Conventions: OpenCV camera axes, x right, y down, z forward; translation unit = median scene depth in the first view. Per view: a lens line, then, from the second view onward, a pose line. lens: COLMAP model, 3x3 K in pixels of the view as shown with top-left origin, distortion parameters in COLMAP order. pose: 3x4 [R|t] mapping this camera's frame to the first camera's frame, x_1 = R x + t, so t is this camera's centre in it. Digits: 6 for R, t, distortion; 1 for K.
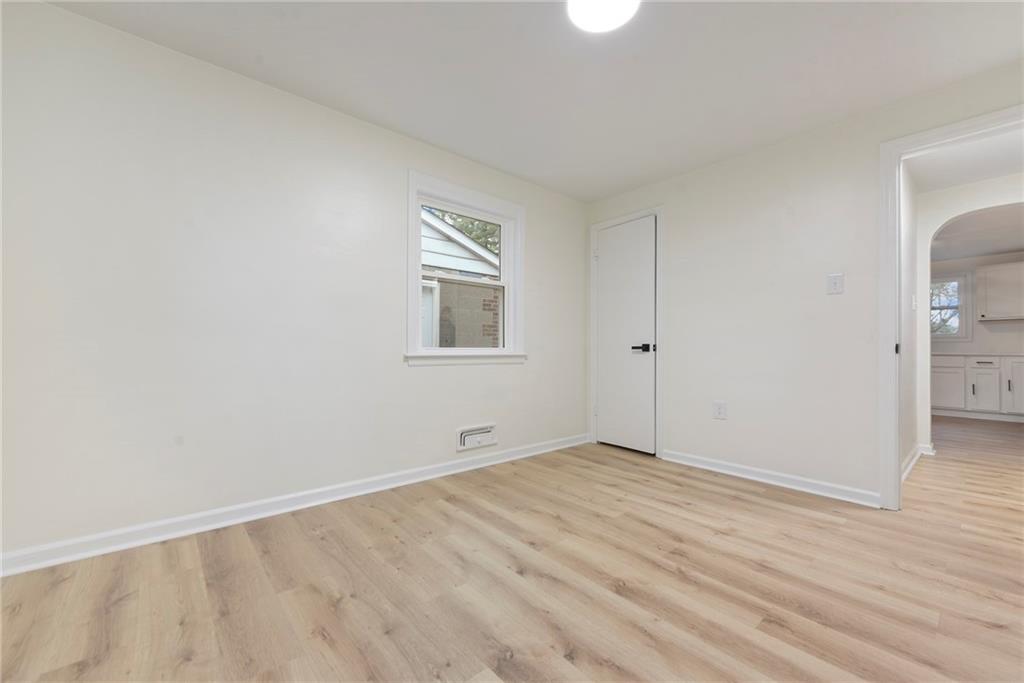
lens RADIAL K [[409.7, 0, 522.4], [0, 409.7, 356.5], [0, 0, 1]] dist [-0.000432, -0.000318]
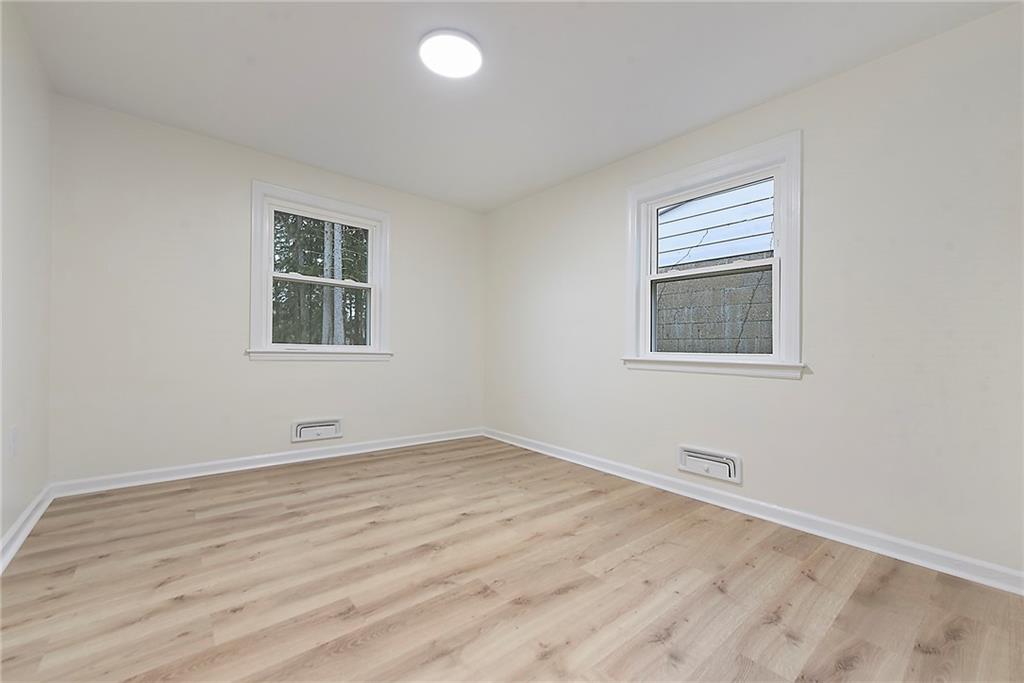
lens RADIAL K [[411.8, 0, 512.0], [0, 411.8, 341.5], [0, 0, 1]] dist [0.005833, 0.000027]
pose [[-0.008278, -0.018831, -0.999788, 1.106369], [-0.048686, 0.998645, -0.018406, -0.020469], [0.998780, 0.048524, -0.009183, 0.924475]]
